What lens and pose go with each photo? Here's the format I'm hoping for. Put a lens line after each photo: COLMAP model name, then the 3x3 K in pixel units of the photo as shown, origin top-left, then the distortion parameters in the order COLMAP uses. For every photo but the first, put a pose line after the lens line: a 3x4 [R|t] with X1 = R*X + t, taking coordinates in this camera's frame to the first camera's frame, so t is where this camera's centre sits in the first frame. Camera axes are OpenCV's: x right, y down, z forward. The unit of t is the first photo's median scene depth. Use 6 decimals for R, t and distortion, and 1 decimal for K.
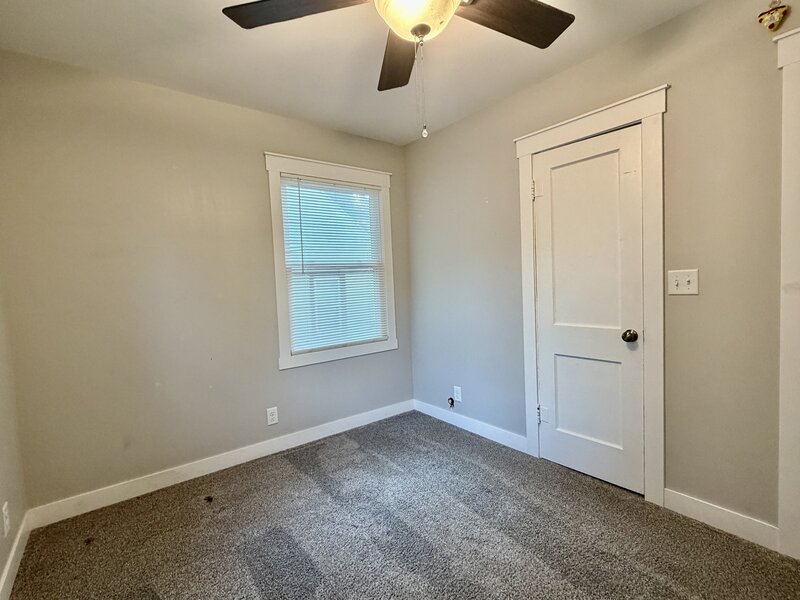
lens RADIAL K [[380.9, 0, 400.0], [0, 380.9, 300.0], [0, 0, 1]] dist [0.000227, -0.000010]
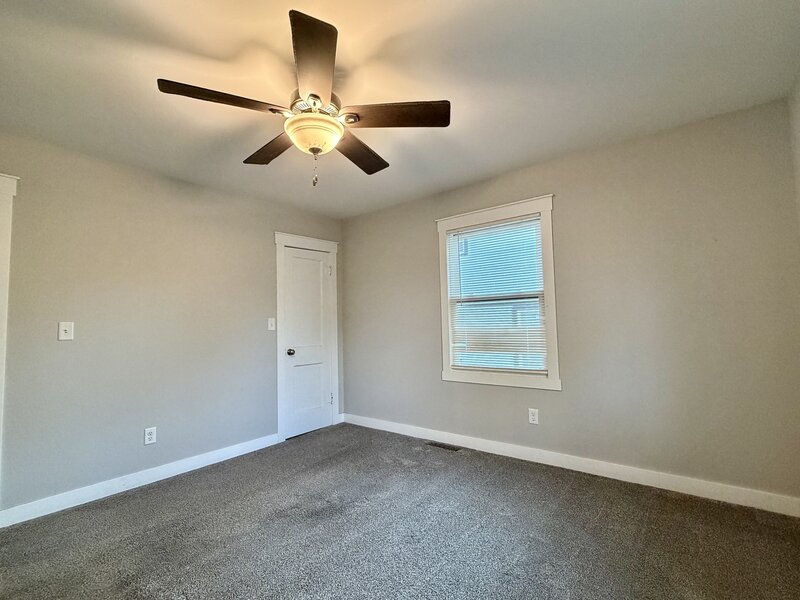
lens RADIAL K [[376.5, 0, 400.0], [0, 376.5, 300.0], [0, 0, 1]] dist [-0.000283, 0.000109]
pose [[0.326401, -0.021755, -0.944981, 0.849391], [-0.048727, 0.998019, -0.039806, -0.029708], [0.943975, 0.059039, 0.324694, 0.445326]]
